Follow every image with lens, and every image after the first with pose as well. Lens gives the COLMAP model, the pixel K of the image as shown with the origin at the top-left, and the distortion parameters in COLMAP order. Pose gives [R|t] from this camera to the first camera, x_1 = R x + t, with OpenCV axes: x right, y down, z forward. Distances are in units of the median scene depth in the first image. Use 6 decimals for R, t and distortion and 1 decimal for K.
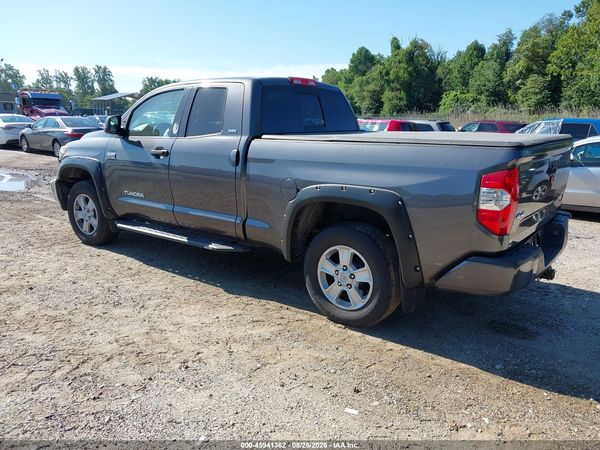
lens RADIAL K [[469.8, 0, 300.0], [0, 469.8, 225.0], [0, 0, 1]] dist [0.002301, -0.009010]
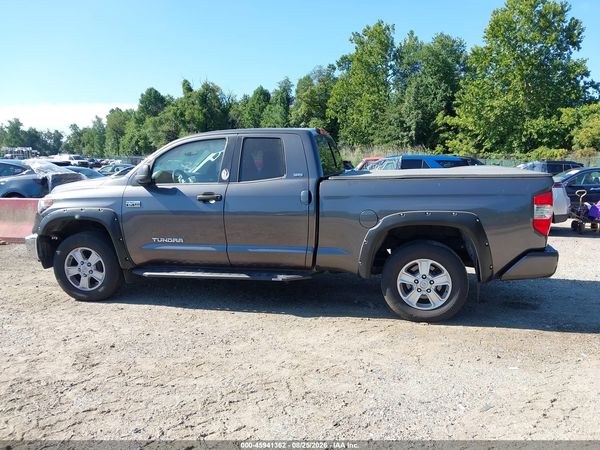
lens RADIAL K [[469.8, 0, 300.0], [0, 469.8, 225.0], [0, 0, 1]] dist [0.002301, -0.009010]
pose [[0.909760, -0.079888, 0.407376, -0.634806], [0.112540, 0.992023, -0.056787, -0.012065], [-0.399590, 0.097509, 0.911493, -0.039455]]
